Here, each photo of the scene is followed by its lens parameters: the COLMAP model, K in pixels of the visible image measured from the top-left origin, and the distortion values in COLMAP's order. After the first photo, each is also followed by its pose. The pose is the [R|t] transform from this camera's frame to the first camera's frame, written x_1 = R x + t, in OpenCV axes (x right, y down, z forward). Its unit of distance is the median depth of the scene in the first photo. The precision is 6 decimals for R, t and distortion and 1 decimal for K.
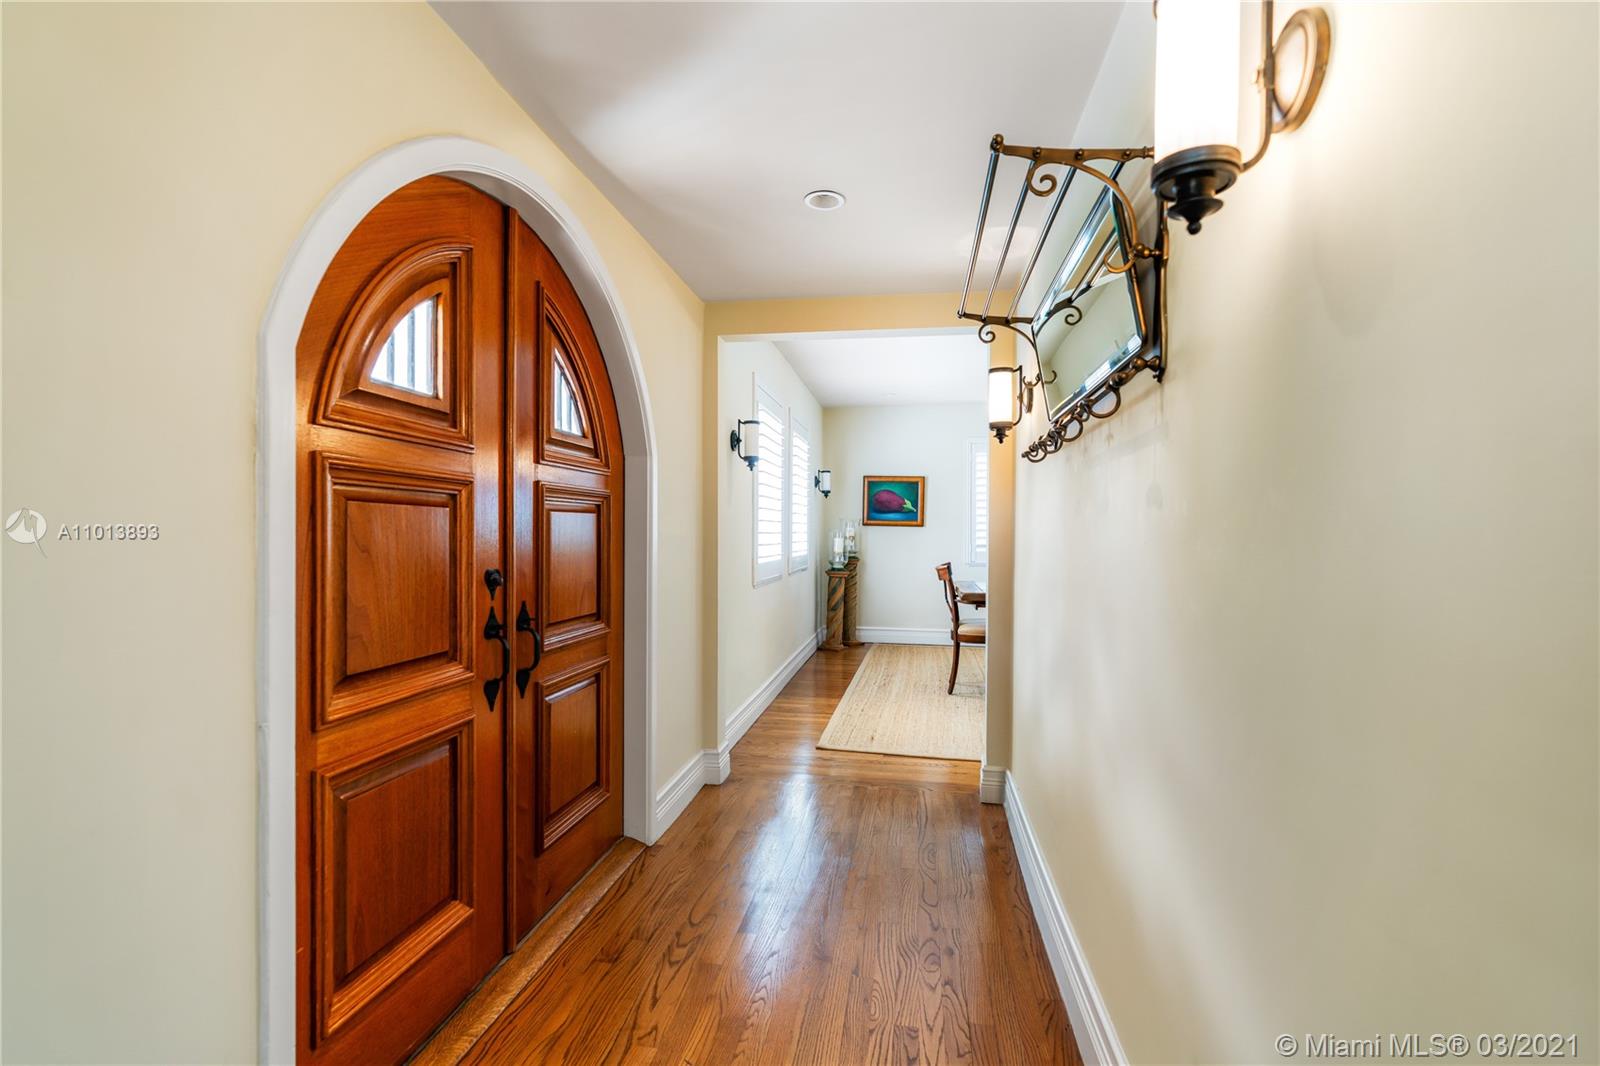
lens RADIAL K [[730.2, 0, 799.2], [0, 730.2, 535.2], [0, 0, 1]] dist [-0.004160, -0.000741]
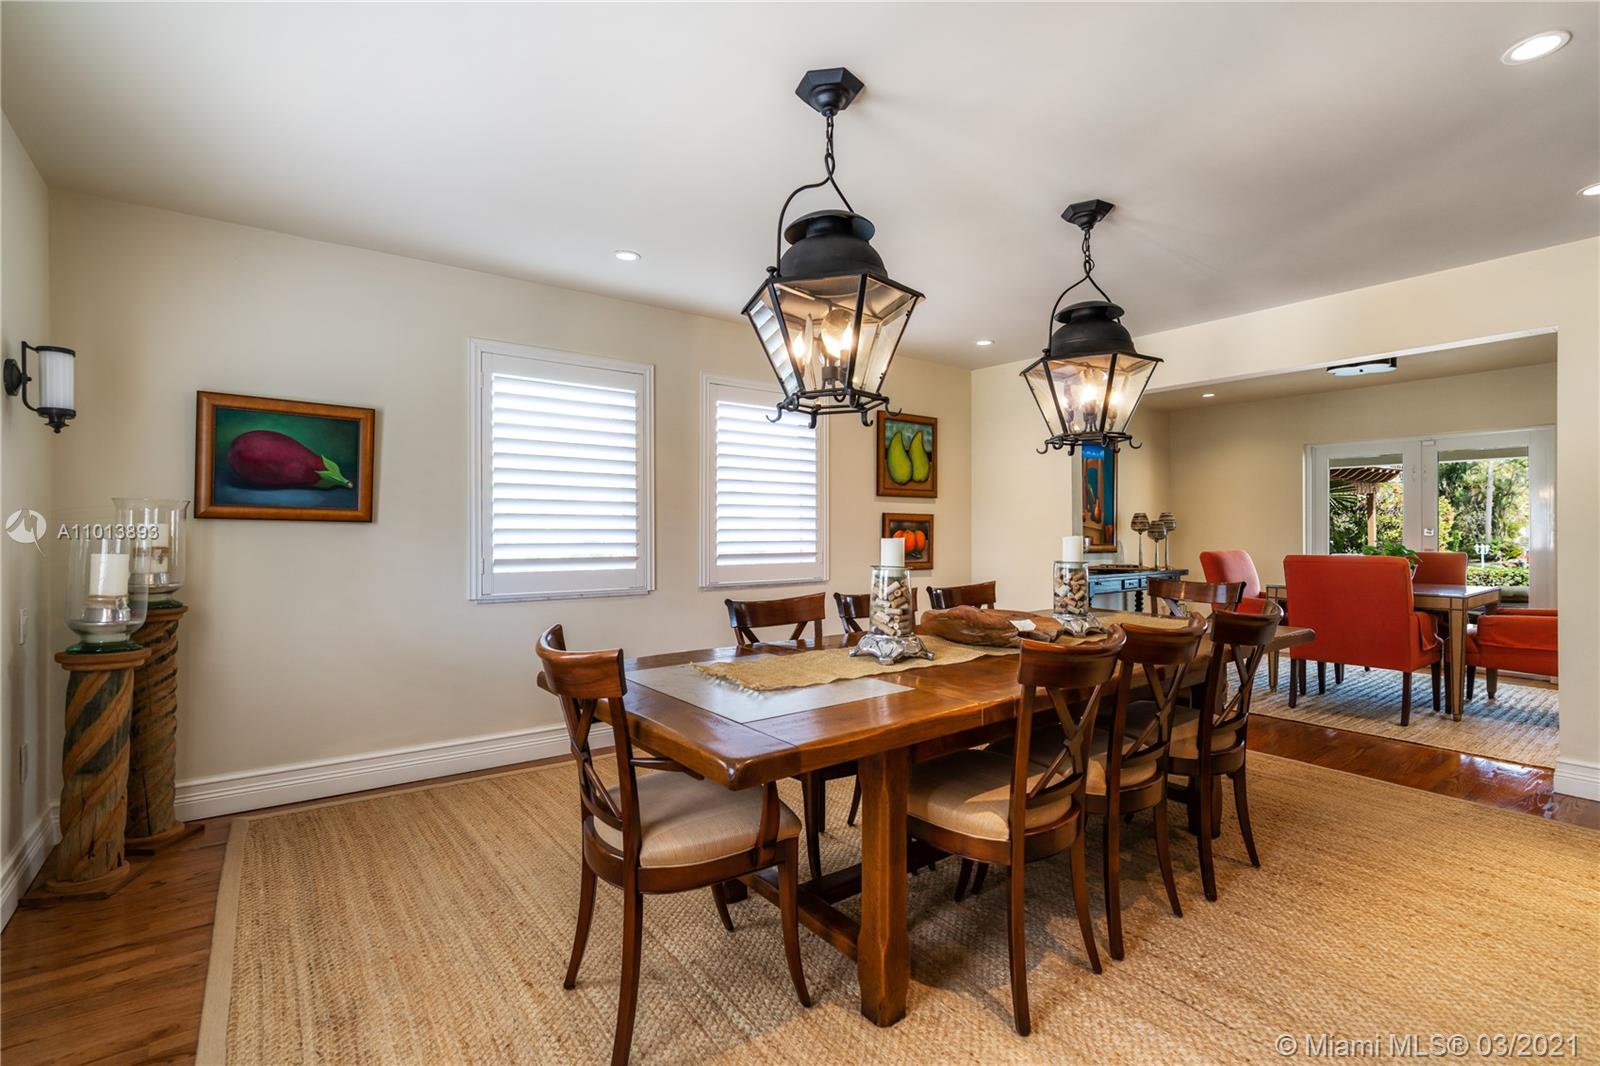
lens RADIAL K [[730.2, 0, 799.2], [0, 730.2, 529.5], [0, 0, 1]] dist [-0.004160, -0.000741]
pose [[0.693310, -0.003266, 0.720632, 0.031893], [0.008408, 0.999958, -0.003557, -0.003552], [-0.720590, 0.008525, 0.693309, 0.520821]]
